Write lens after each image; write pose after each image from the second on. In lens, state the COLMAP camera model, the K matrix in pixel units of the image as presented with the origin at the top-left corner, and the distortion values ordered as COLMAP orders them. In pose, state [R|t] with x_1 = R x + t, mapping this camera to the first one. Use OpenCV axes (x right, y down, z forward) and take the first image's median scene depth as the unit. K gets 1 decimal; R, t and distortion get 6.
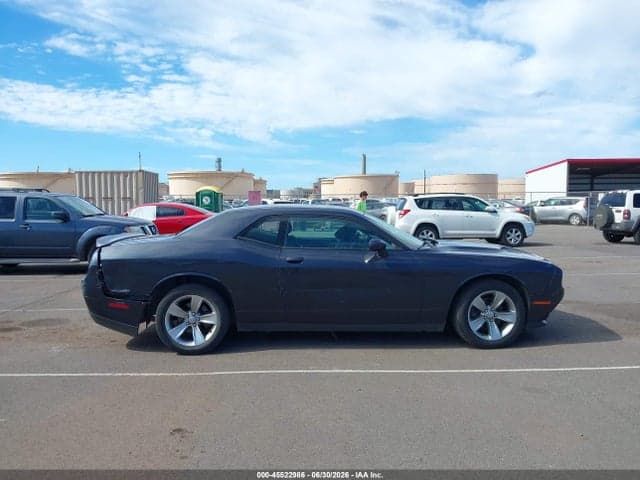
lens RADIAL K [[507.8, 0, 310.1], [0, 507.8, 230.9], [0, 0, 1]] dist [0.001288, -0.005811]
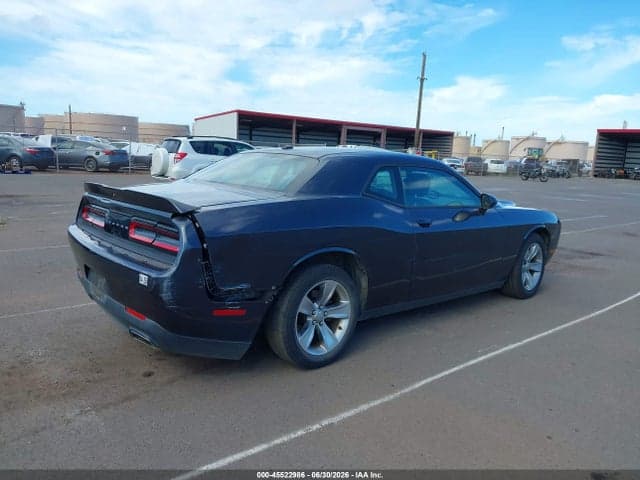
lens RADIAL K [[507.8, 0, 313.6], [0, 507.8, 241.2], [0, 0, 1]] dist [0.001288, -0.005811]
pose [[0.767849, -0.063737, 0.637452, -0.209930], [-0.018791, 0.992369, 0.121860, -0.001615], [-0.640355, -0.105548, 0.760793, 0.161692]]
